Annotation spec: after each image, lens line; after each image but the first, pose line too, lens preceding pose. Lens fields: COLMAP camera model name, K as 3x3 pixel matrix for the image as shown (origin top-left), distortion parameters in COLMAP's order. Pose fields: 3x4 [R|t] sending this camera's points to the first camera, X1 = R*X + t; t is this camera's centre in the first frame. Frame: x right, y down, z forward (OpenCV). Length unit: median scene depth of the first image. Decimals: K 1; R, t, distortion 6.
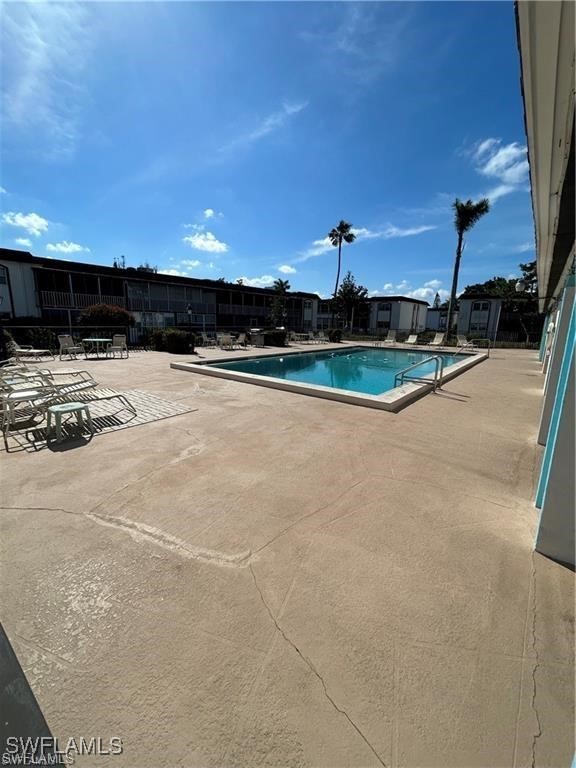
lens RADIAL K [[307.5, 0, 288.0], [0, 307.5, 384.0], [0, 0, 1]] dist [-0.000862, -0.000016]
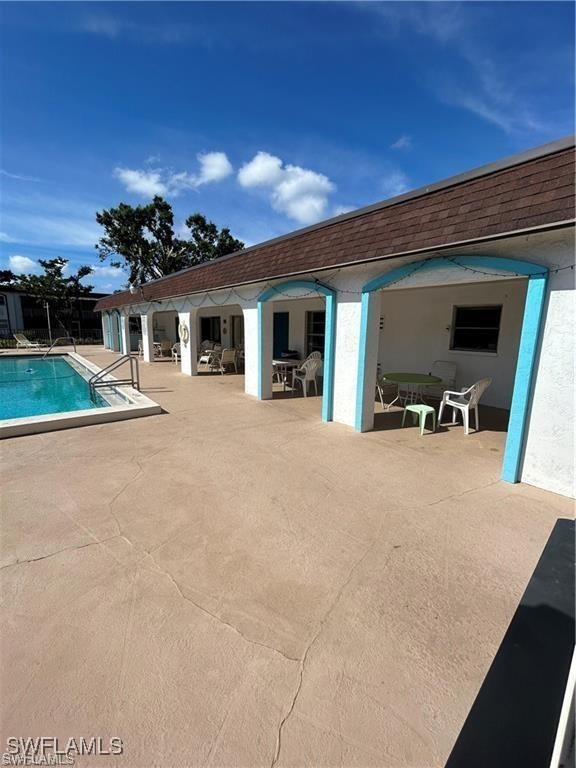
lens RADIAL K [[307.5, 0, 288.0], [0, 307.5, 384.0], [0, 0, 1]] dist [-0.000862, -0.000016]
pose [[0.194398, -0.190364, 0.962274, -0.550524], [0.179939, 0.971263, 0.155791, -0.088243], [-0.964278, 0.142865, 0.223065, 0.417839]]
